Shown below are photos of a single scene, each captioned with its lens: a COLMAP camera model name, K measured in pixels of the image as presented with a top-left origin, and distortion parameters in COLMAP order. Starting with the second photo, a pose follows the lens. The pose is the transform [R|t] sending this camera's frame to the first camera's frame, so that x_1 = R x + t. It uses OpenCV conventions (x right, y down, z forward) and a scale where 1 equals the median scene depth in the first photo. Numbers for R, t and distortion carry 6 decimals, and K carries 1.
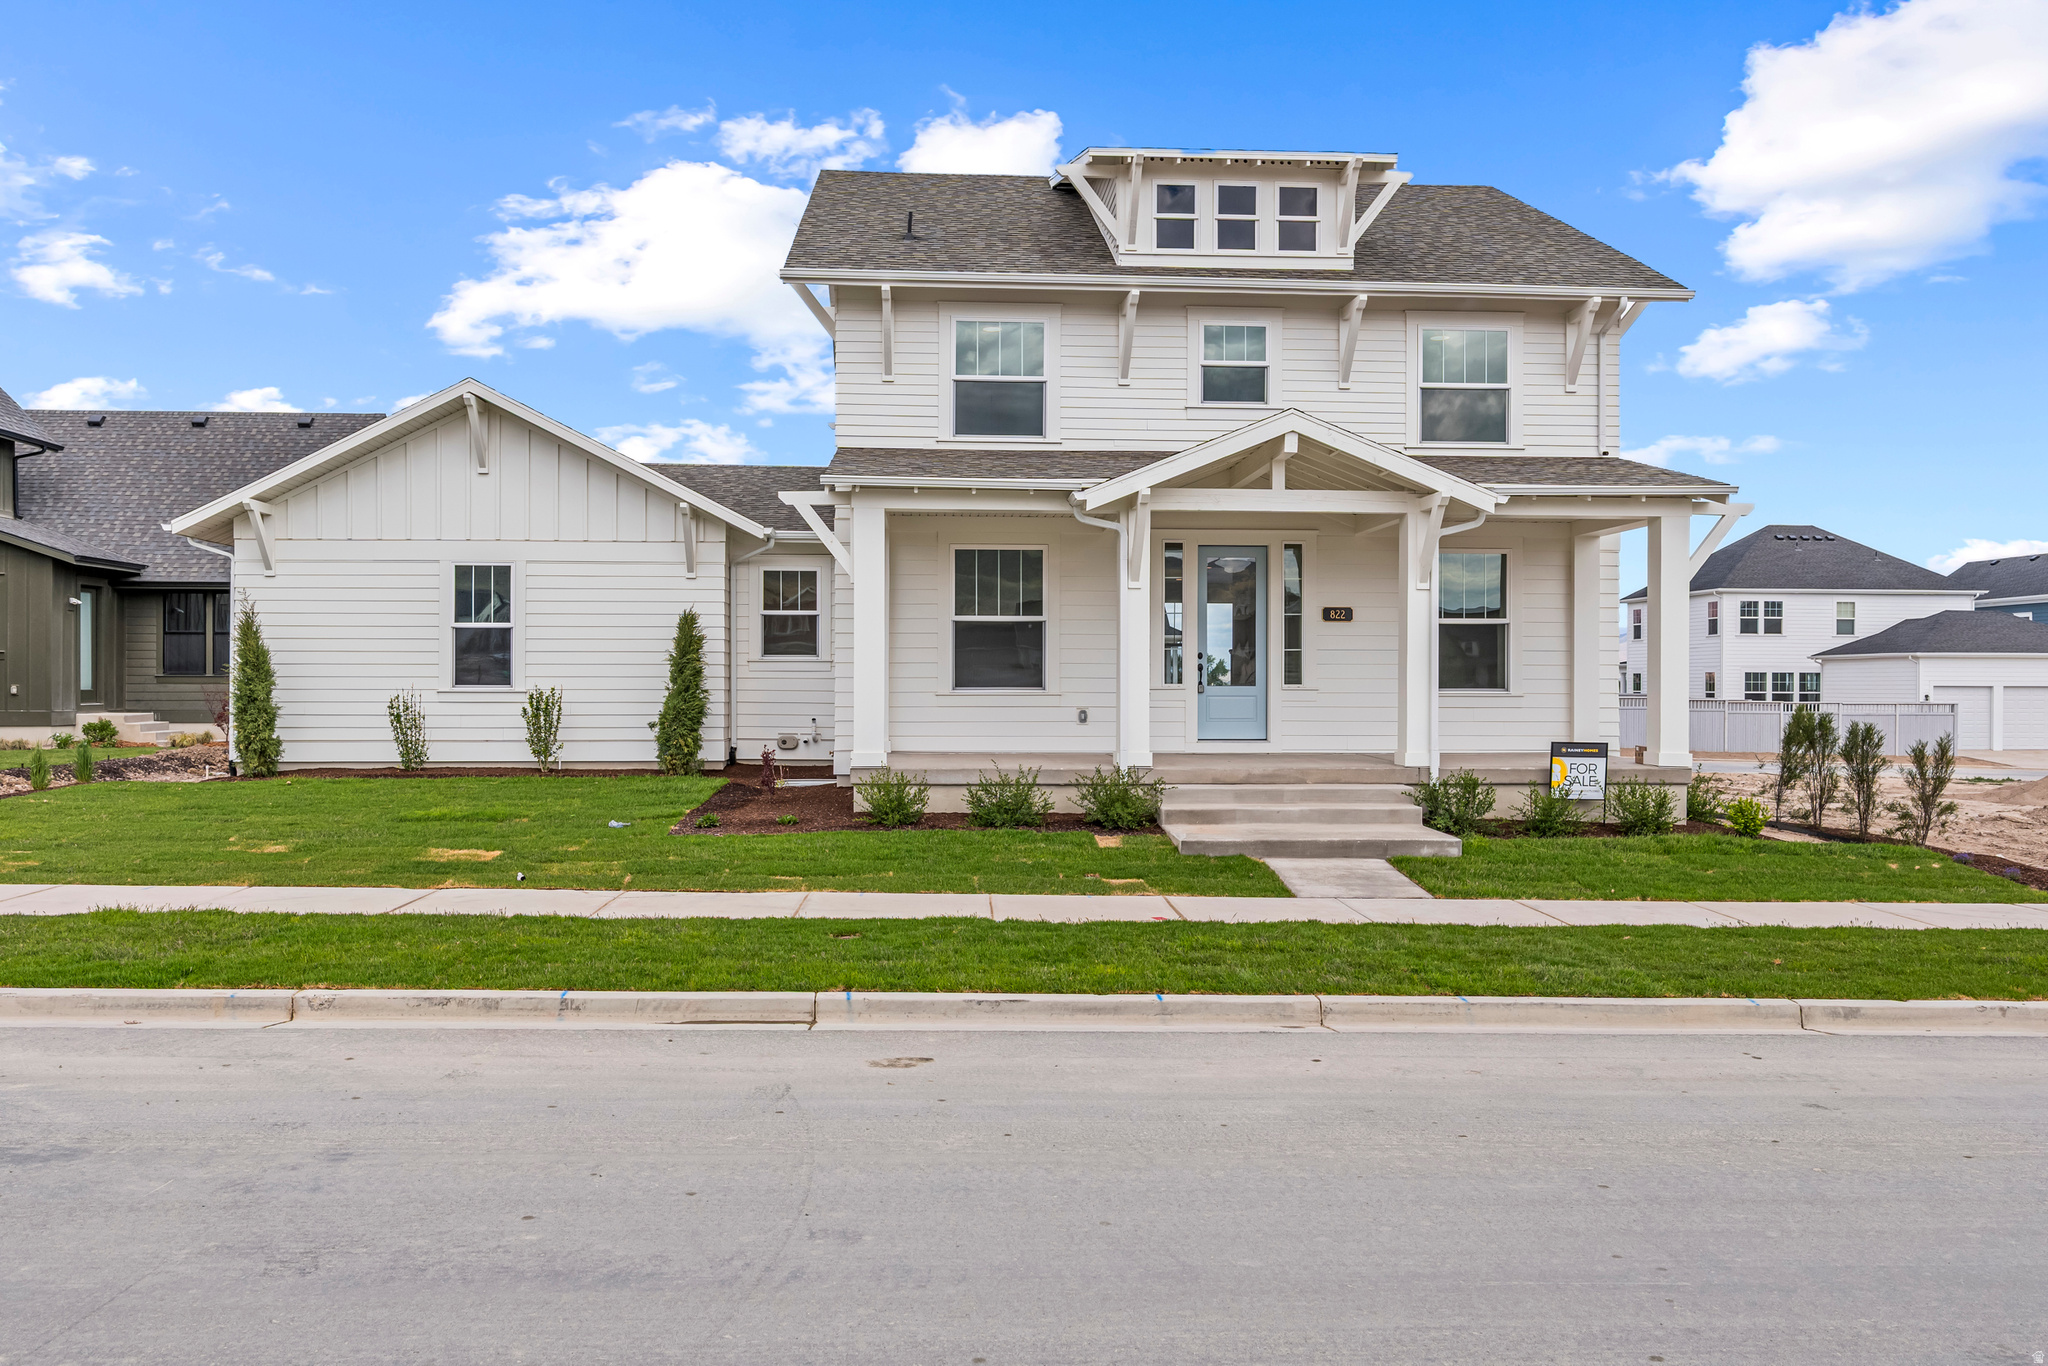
lens RADIAL K [[1540.0, 0, 1024.0], [0, 1540.0, 683.0], [0, 0, 1]] dist [0.006528, 0.000906]
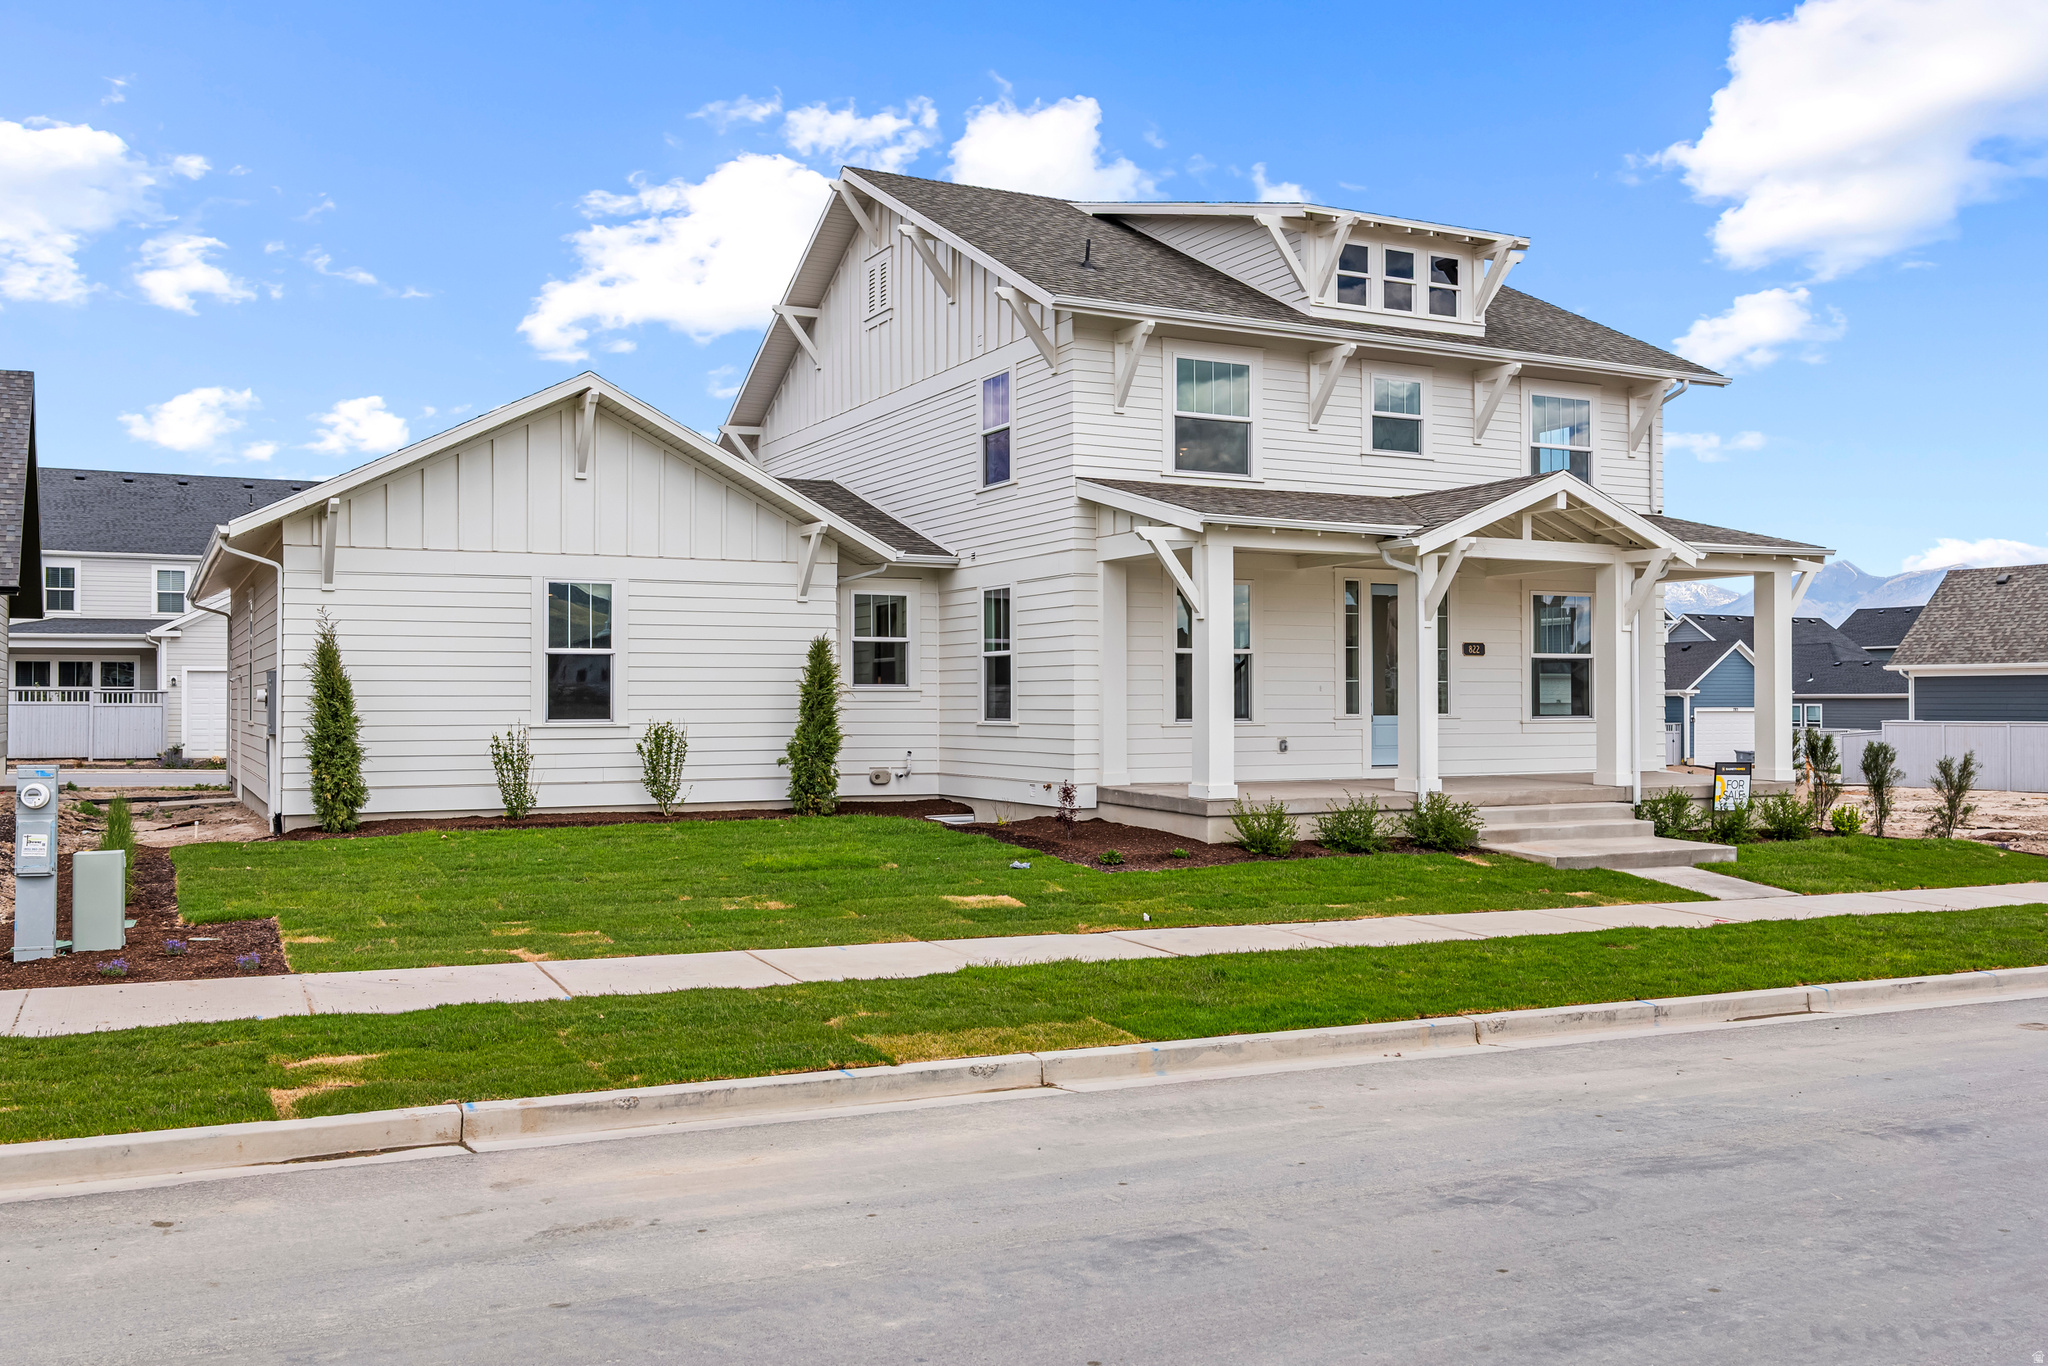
lens RADIAL K [[1697.9, 0, 1024.0], [0, 1697.9, 683.0], [0, 0, 1]] dist [0.003928, 0.006944]
pose [[0.922298, -0.000235, 0.386480, -0.558821], [0.003833, 0.999956, -0.008539, -0.011532], [-0.386461, 0.009357, 0.922258, 0.009625]]
